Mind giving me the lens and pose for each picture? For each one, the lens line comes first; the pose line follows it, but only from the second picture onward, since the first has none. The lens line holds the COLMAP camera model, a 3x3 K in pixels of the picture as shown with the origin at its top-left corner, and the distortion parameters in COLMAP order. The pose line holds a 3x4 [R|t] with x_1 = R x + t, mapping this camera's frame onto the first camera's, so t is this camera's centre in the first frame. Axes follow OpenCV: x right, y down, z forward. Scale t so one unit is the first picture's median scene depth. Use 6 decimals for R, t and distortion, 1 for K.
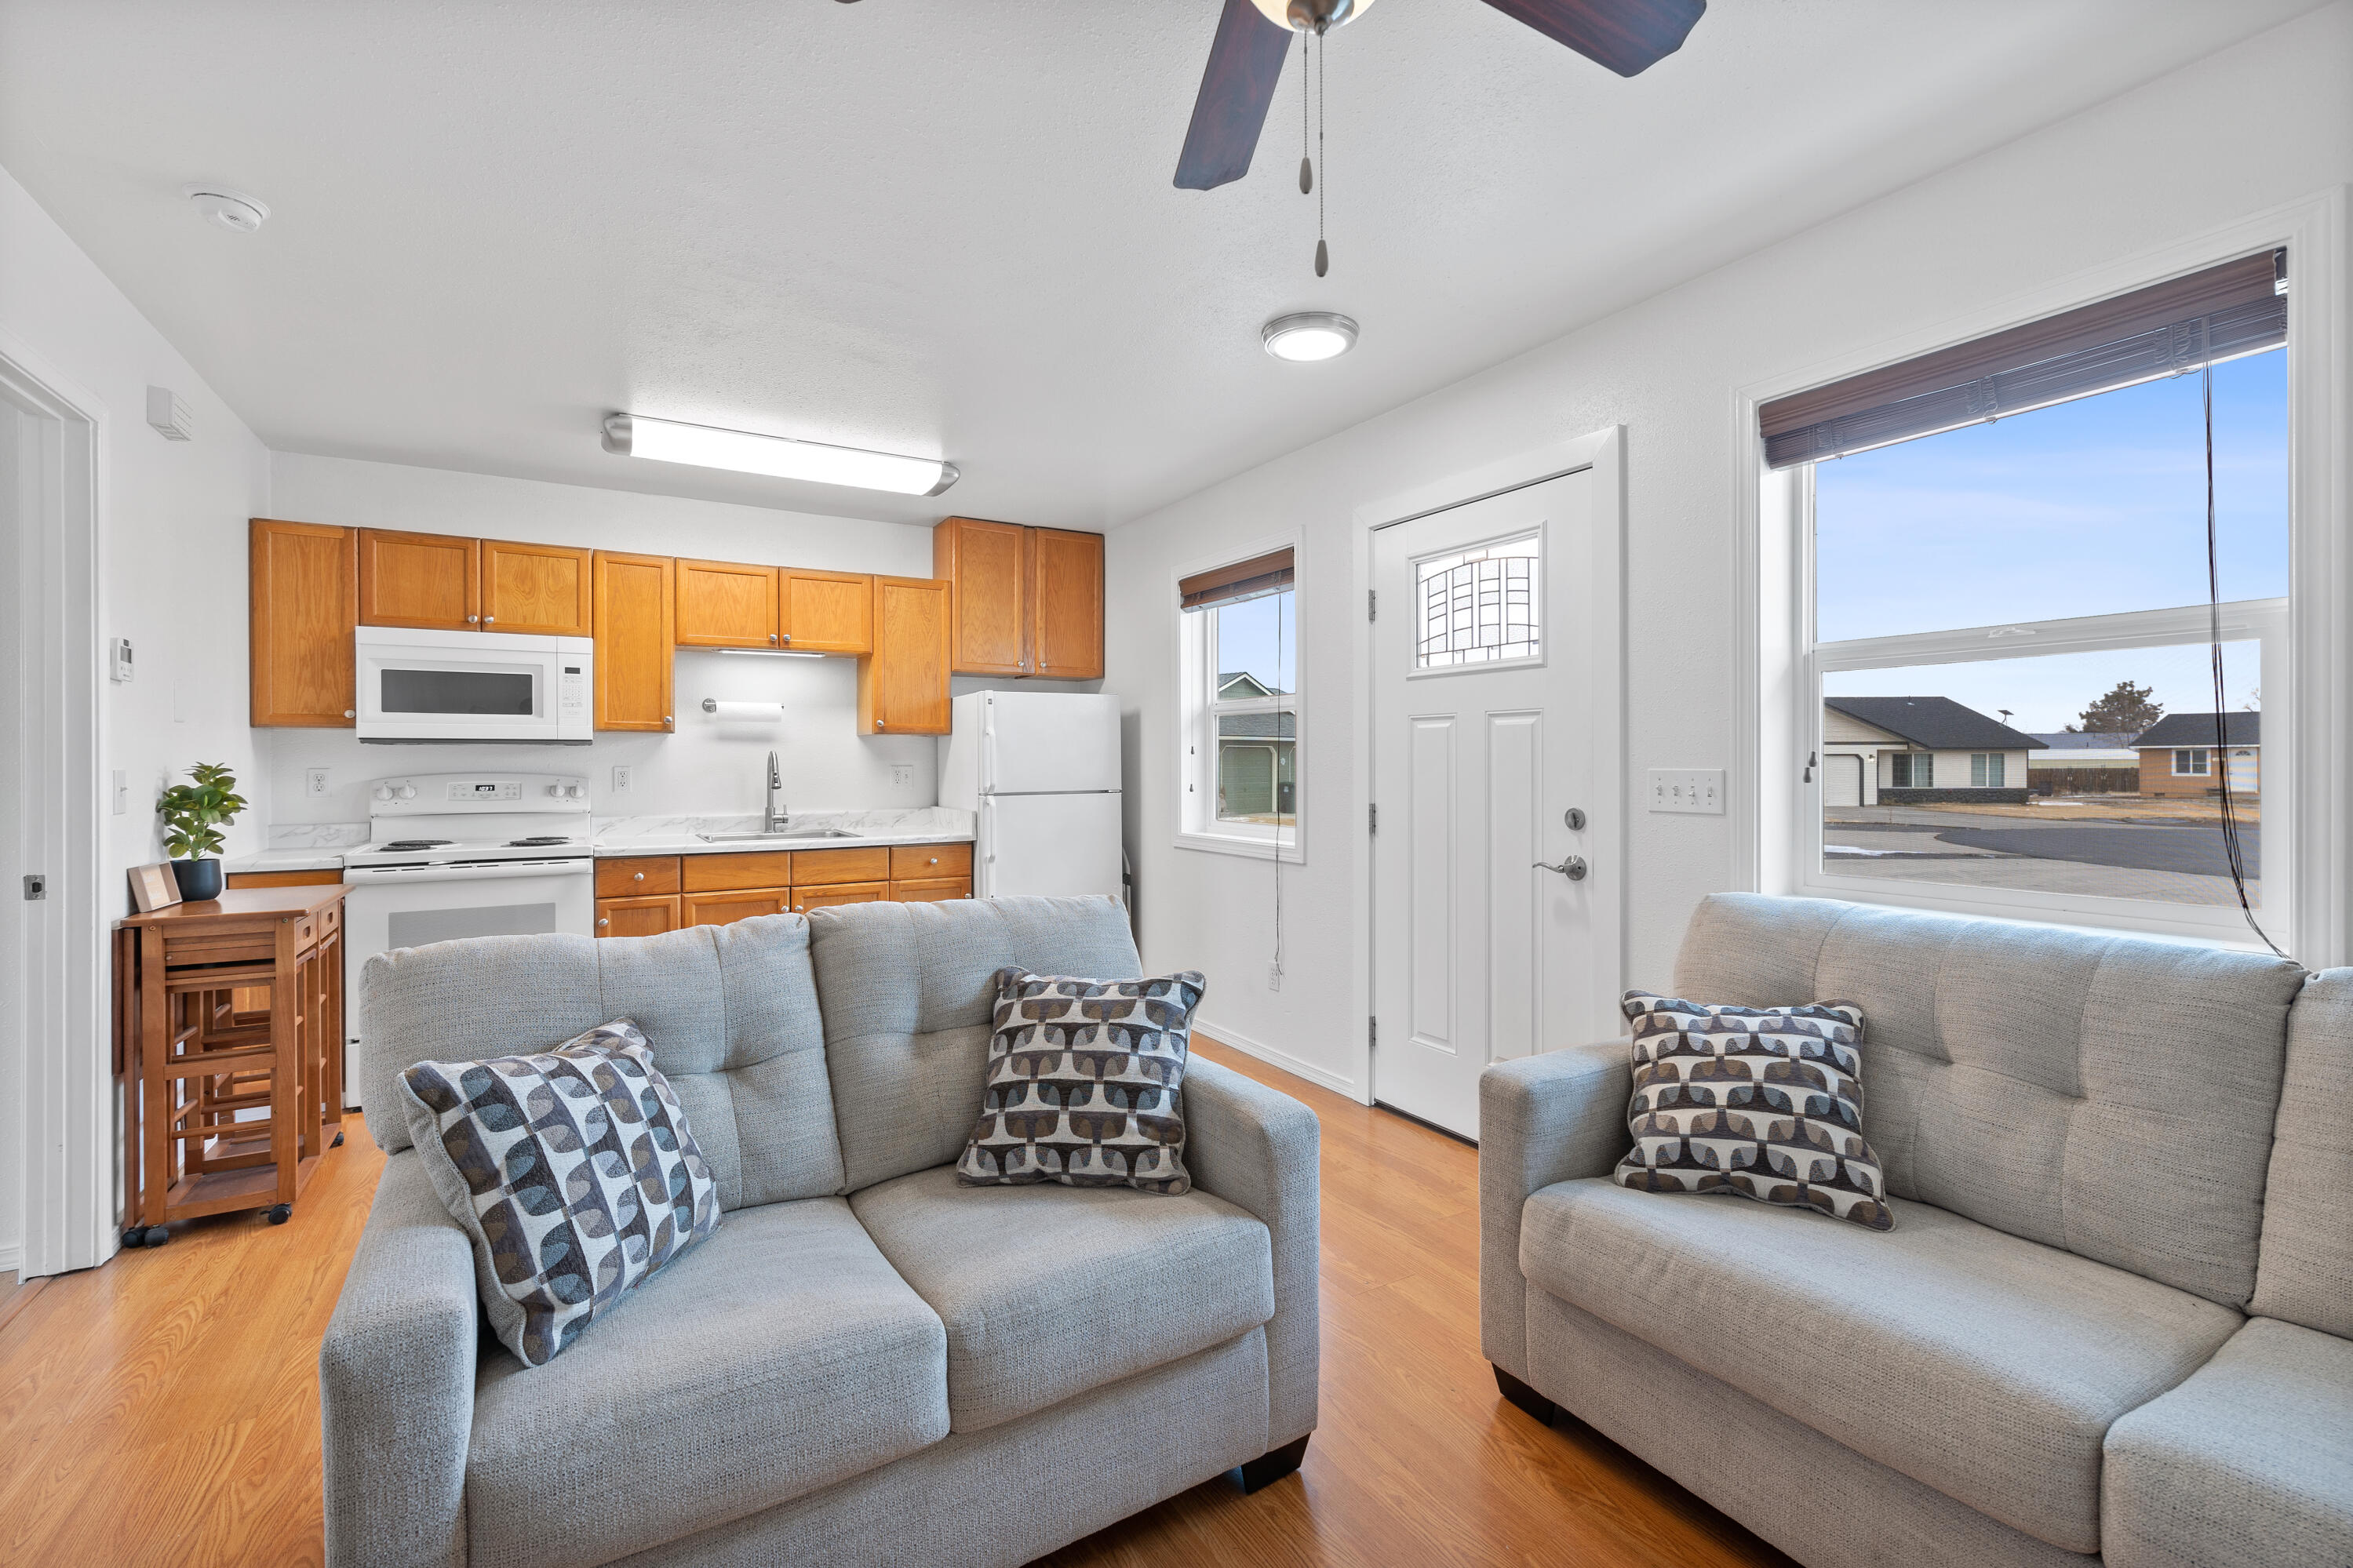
lens RADIAL K [[1013.4, 0, 1176.8], [0, 1013.4, 761.0], [0, 0, 1]] dist [0.000980, -0.000663]
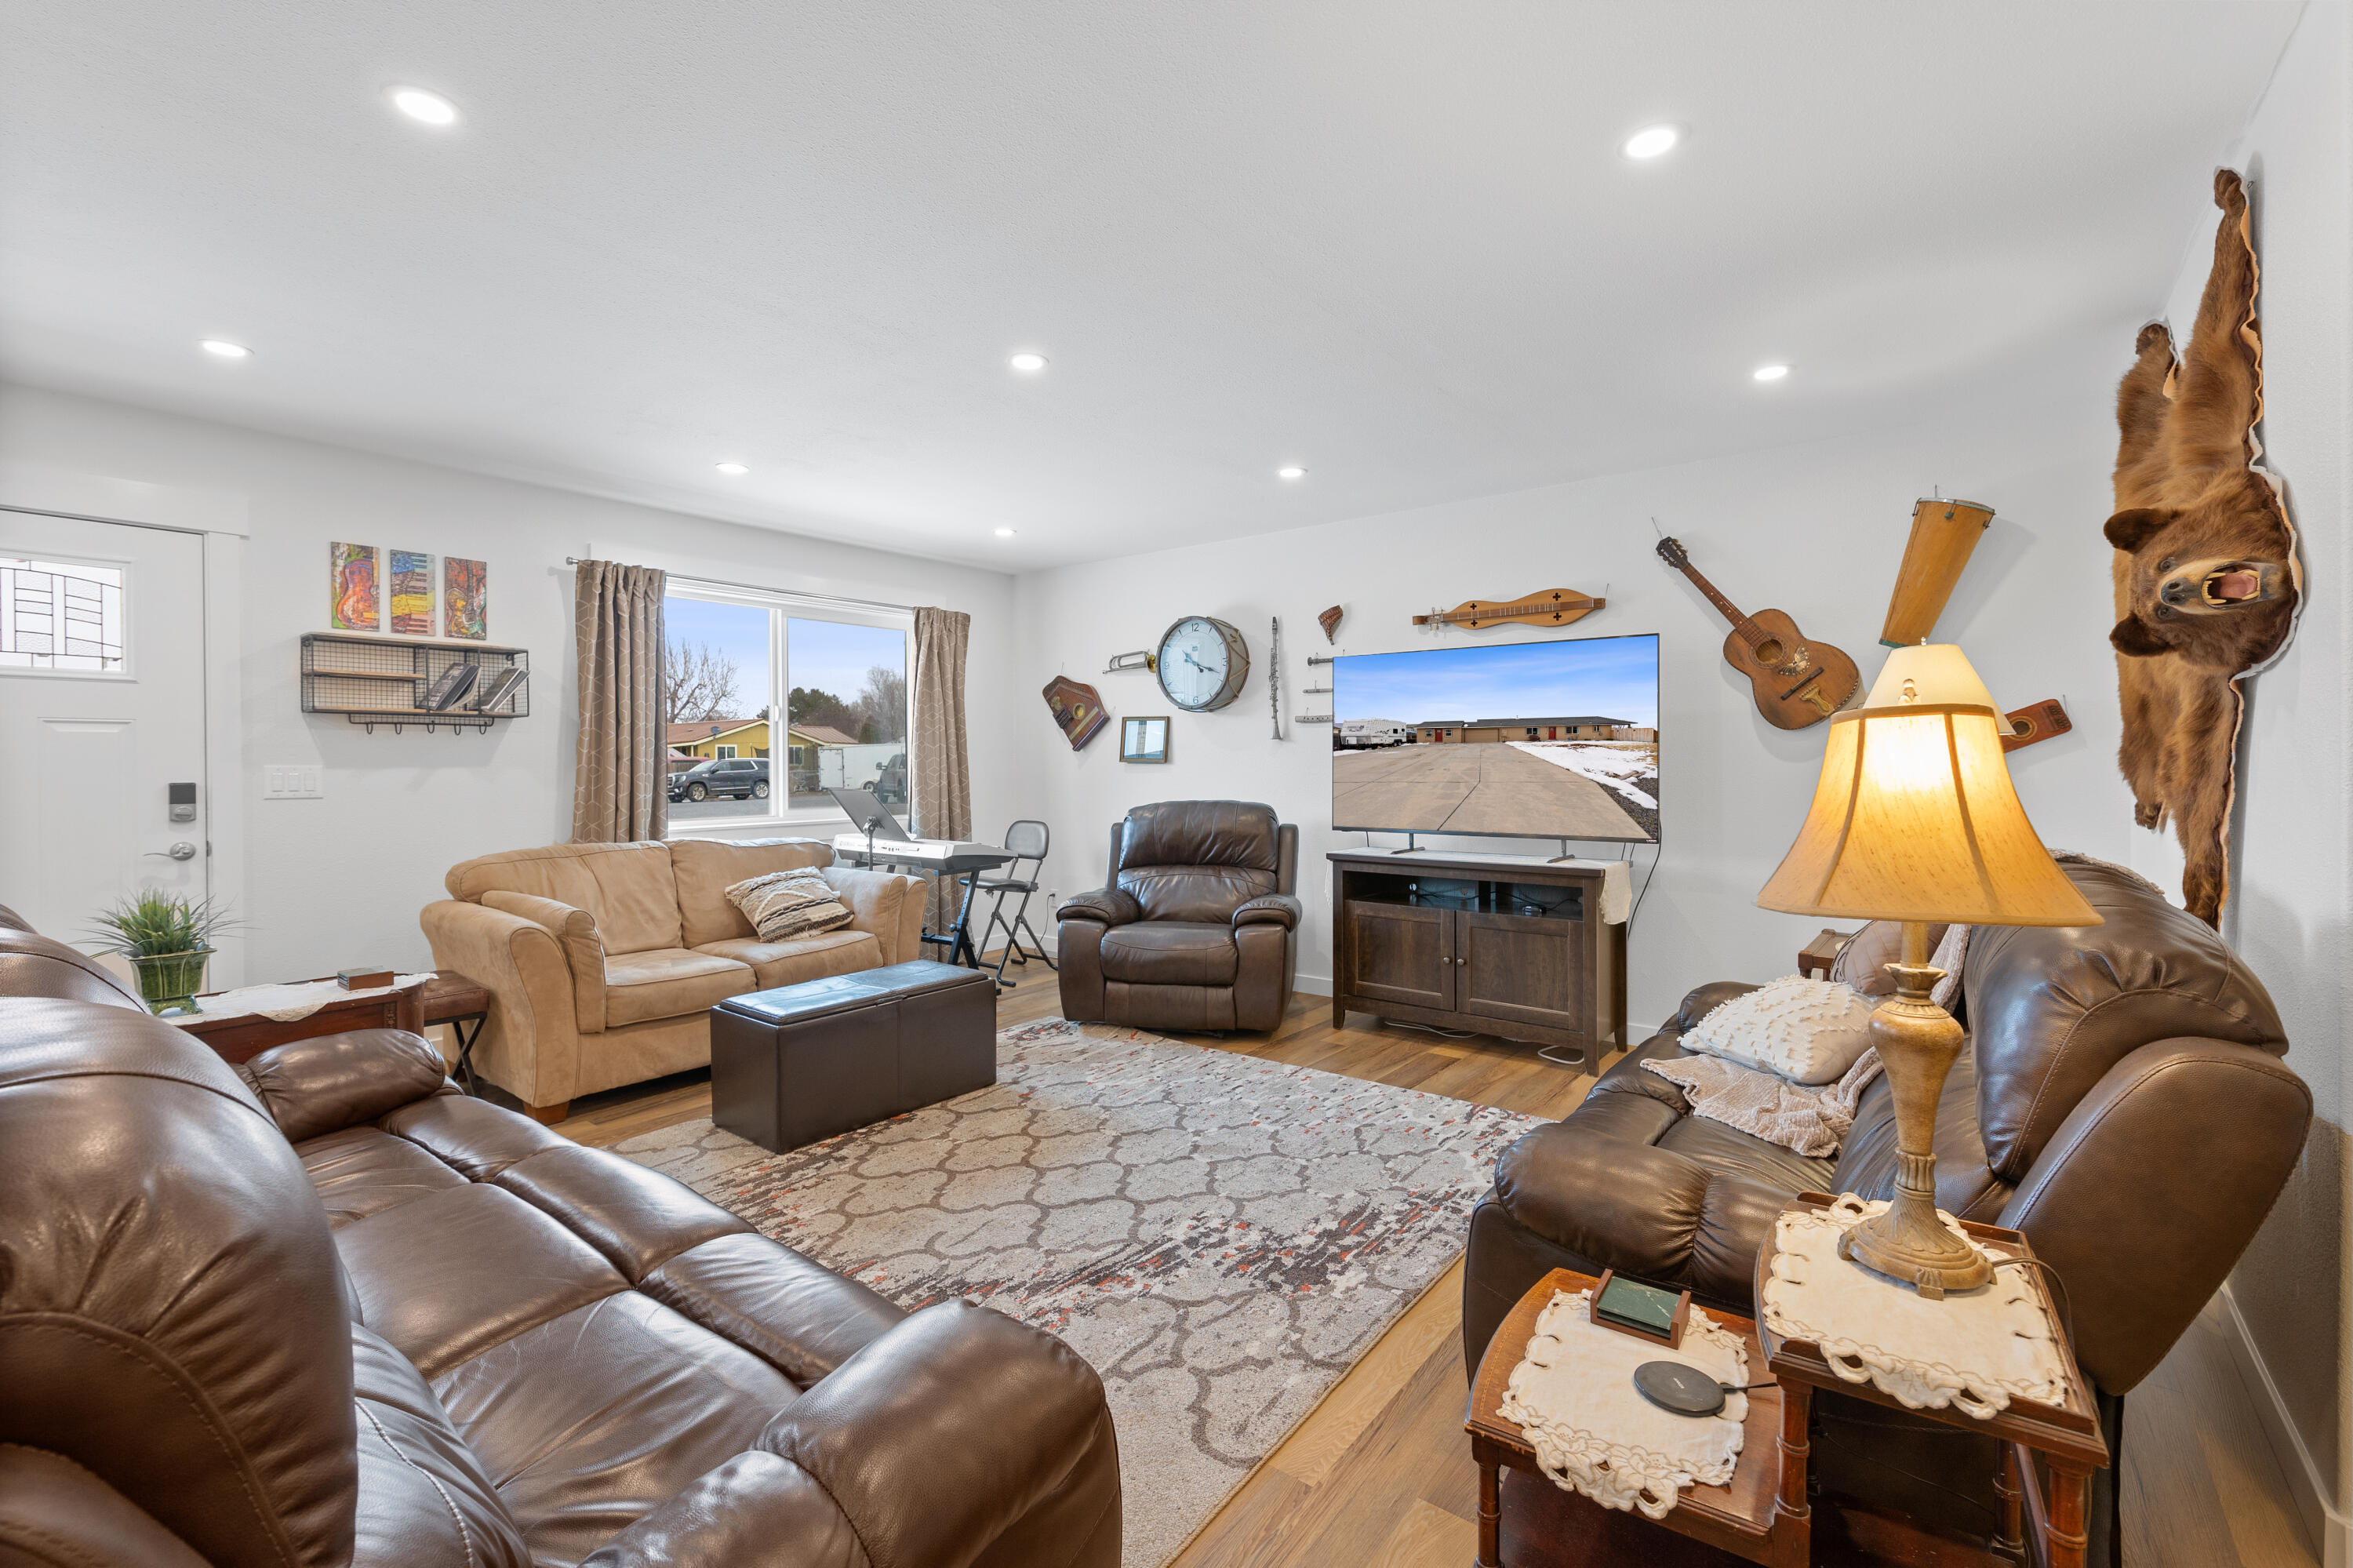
lens RADIAL K [[1007.5, 0, 1180.4], [0, 1007.5, 764.3], [0, 0, 1]] dist [-0.001313, 0.000611]
pose [[-0.359353, 0.000220, 0.933202, -1.019044], [0.004788, 0.999987, 0.001608, 0.004735], [-0.933189, 0.005046, -0.359350, 0.248935]]
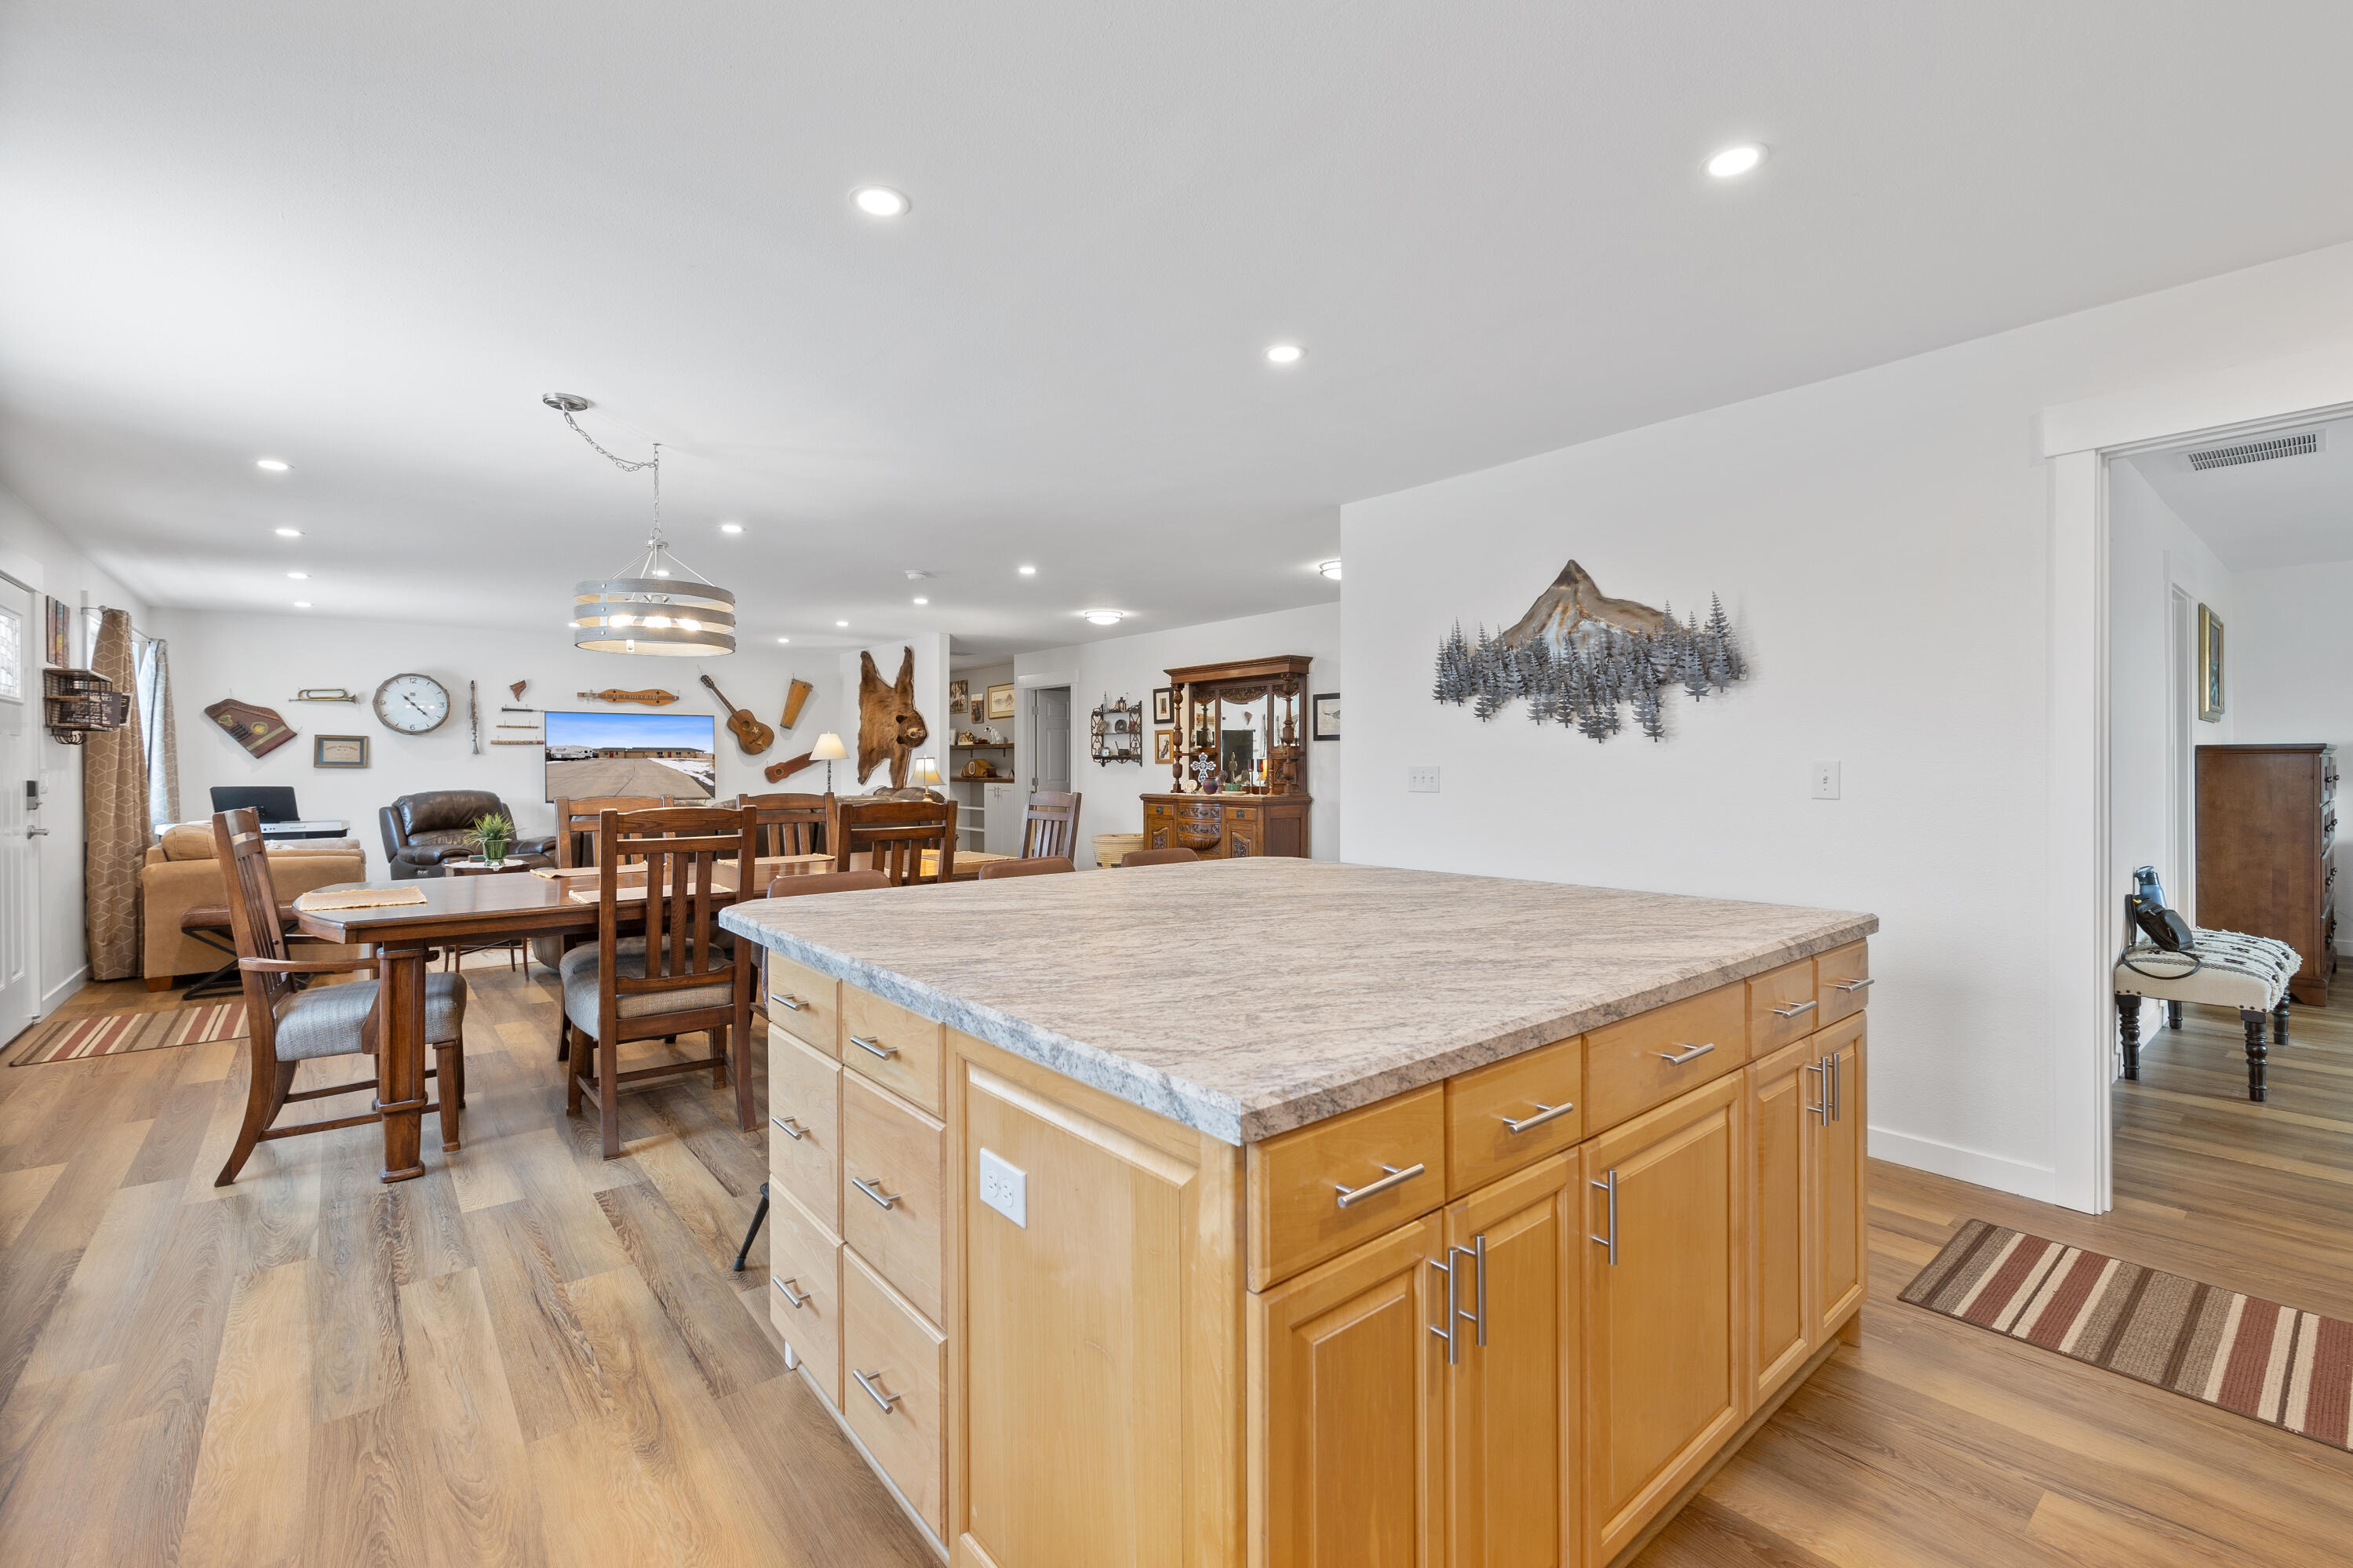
lens RADIAL K [[1013.4, 0, 1176.8], [0, 1013.4, 761.0], [0, 0, 1]] dist [0.000980, -0.000663]
pose [[-0.989061, 0.004424, -0.147444, -1.029637], [0.005004, 0.999981, -0.003563, 0.006742], [0.147425, -0.004262, -0.989064, 2.467807]]
